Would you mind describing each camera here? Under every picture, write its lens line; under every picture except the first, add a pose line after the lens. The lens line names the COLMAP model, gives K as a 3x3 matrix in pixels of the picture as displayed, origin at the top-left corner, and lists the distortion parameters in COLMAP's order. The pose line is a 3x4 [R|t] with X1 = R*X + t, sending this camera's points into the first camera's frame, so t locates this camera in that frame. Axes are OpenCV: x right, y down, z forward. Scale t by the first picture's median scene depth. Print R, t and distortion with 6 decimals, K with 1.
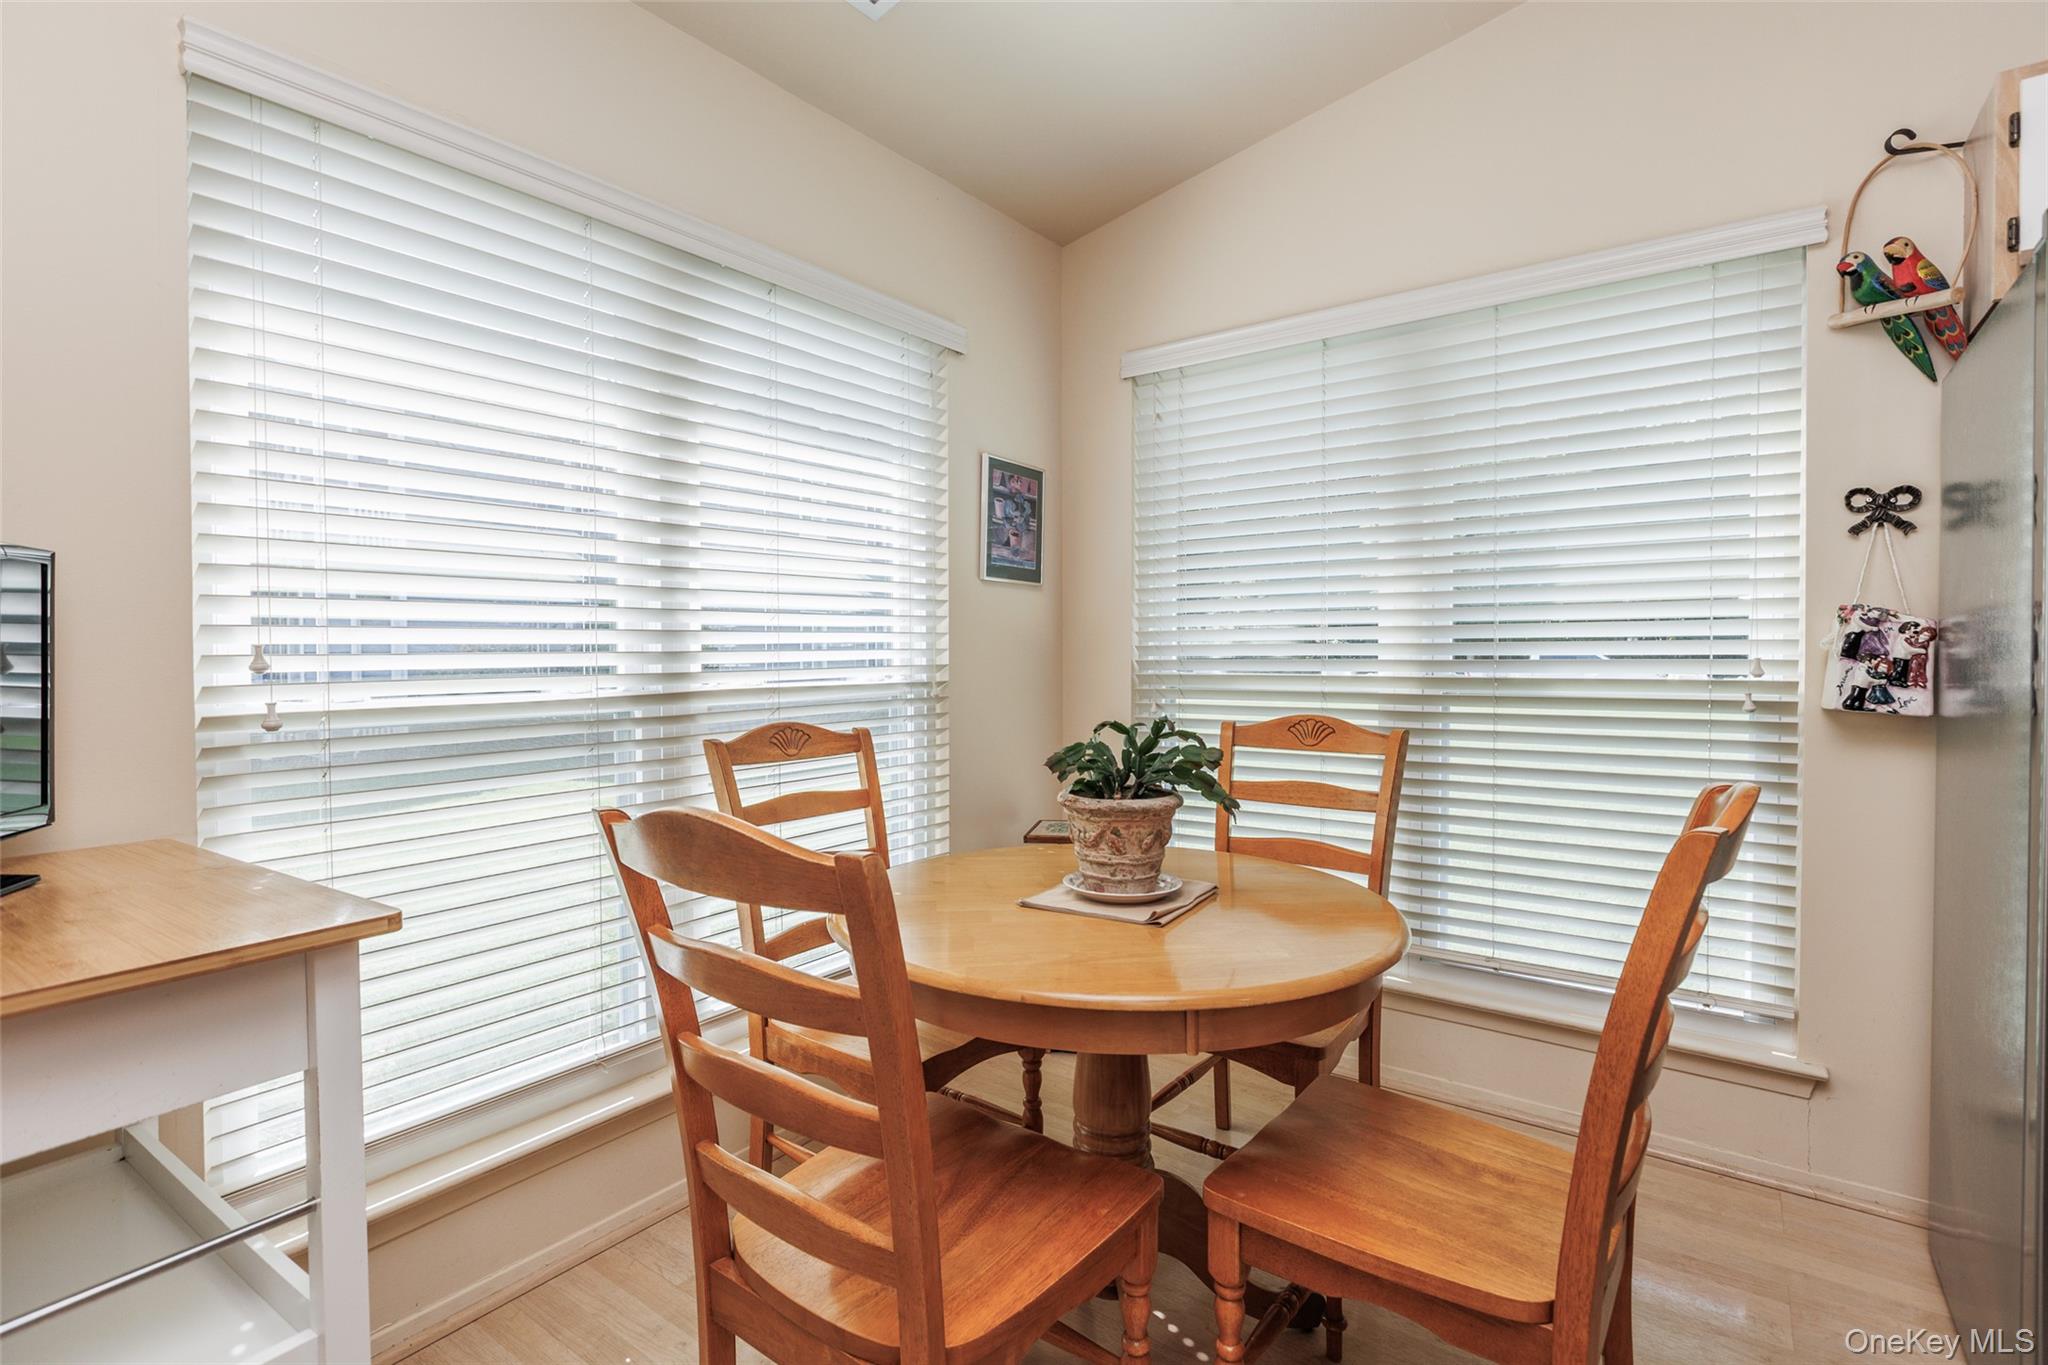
lens RADIAL K [[966.1, 0, 1038.7], [0, 966.1, 670.5], [0, 0, 1]] dist [-0.001564, -0.001974]
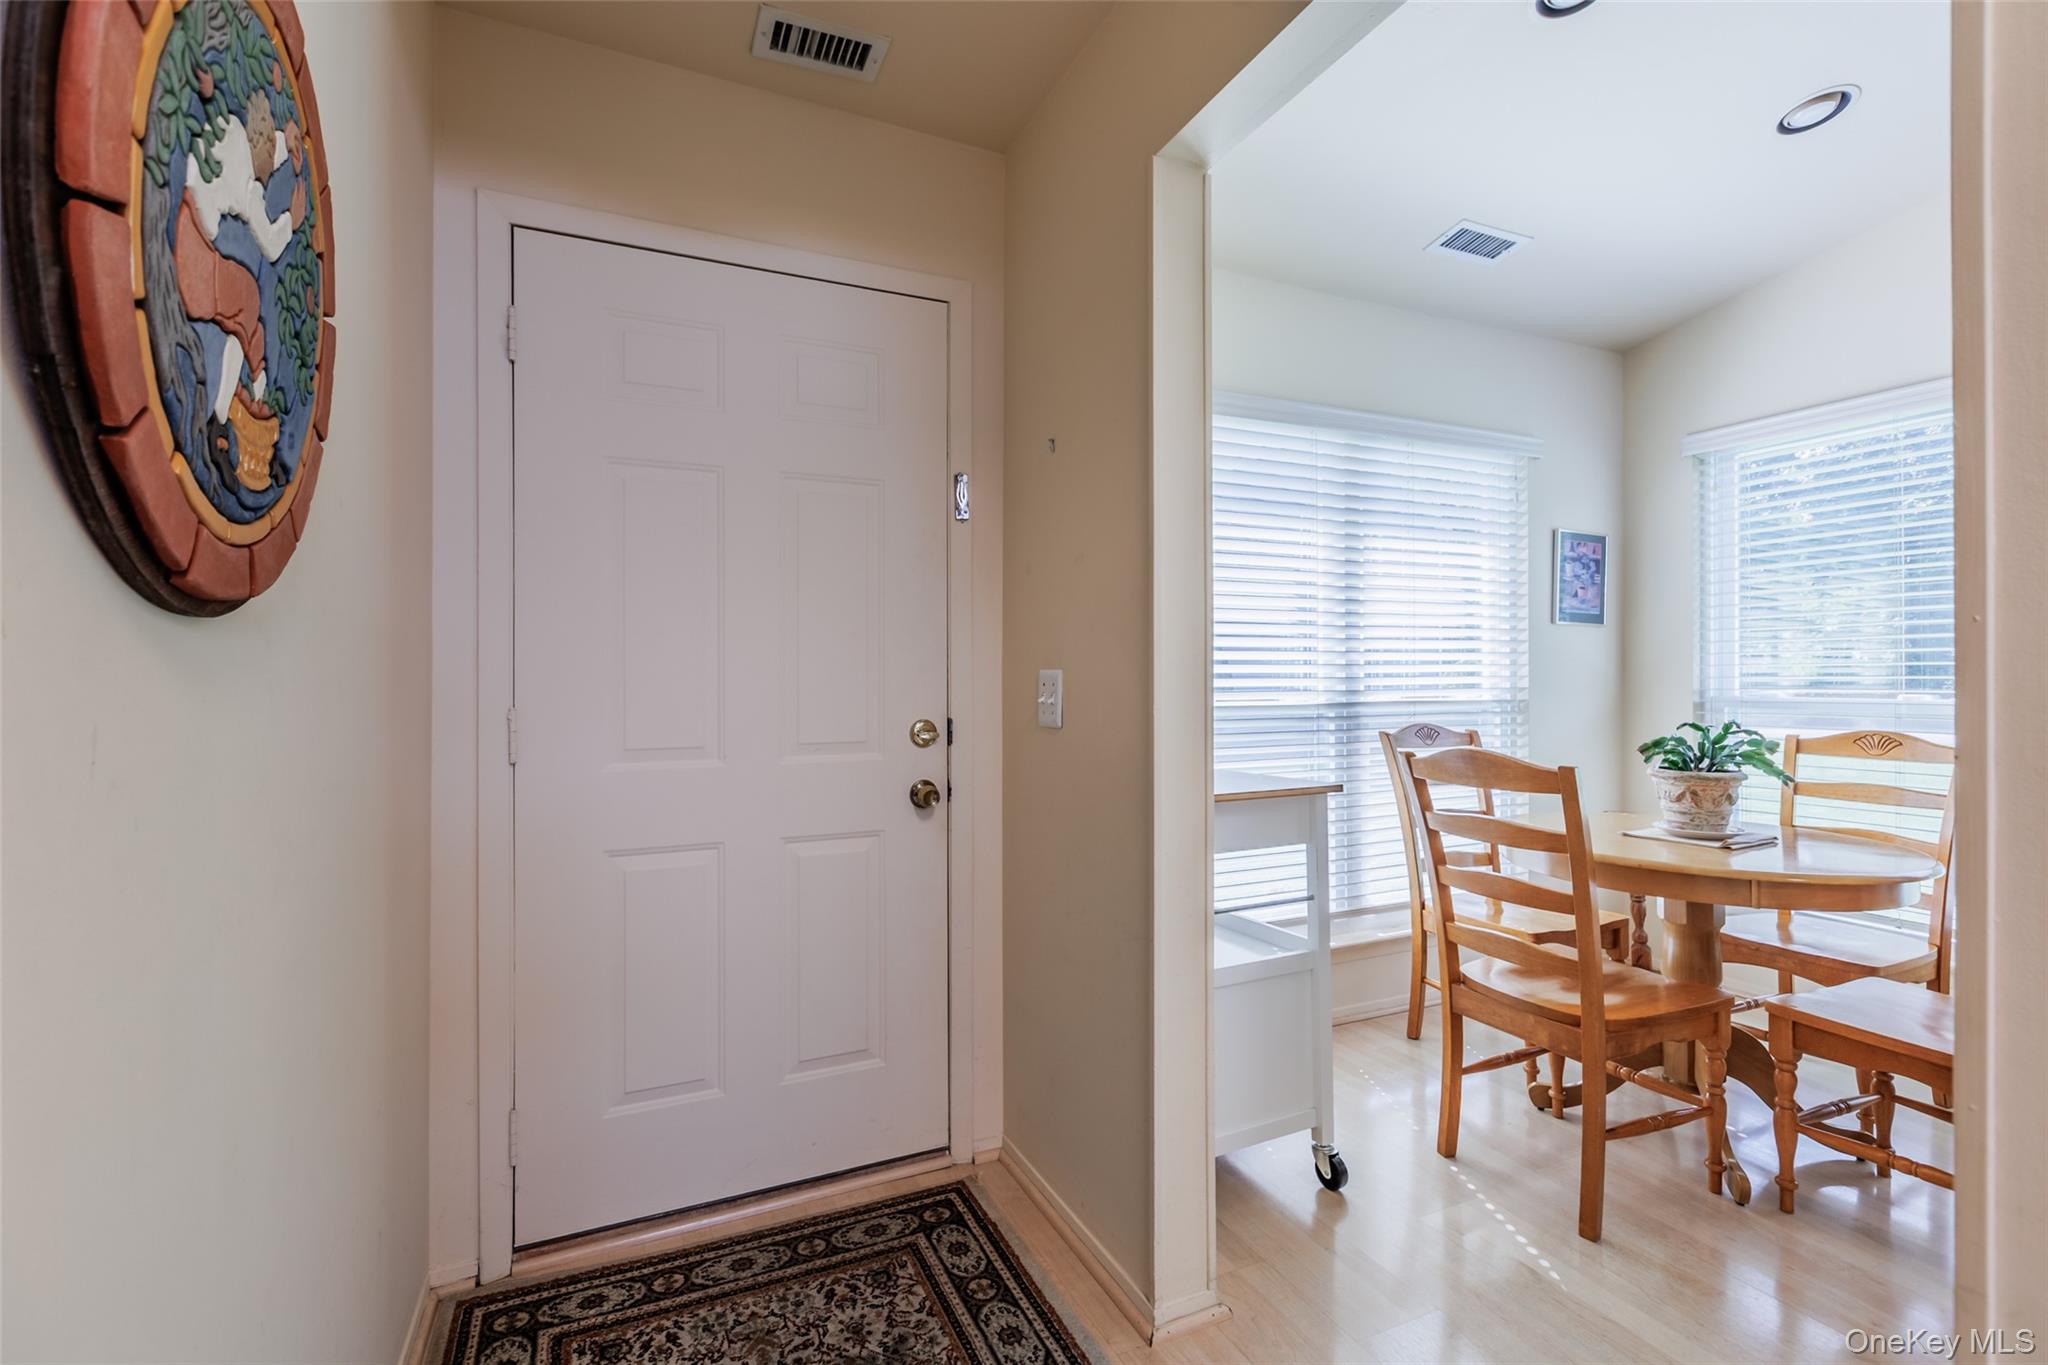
lens RADIAL K [[909.7, 0, 1016.4], [0, 909.7, 671.1], [0, 0, 1]] dist [-0.002621, -0.000192]
pose [[0.864444, 0.001317, -0.502728, -0.113403], [-0.014415, 0.999650, -0.022168, 0.014947], [0.502523, 0.026409, 0.864161, -0.727005]]
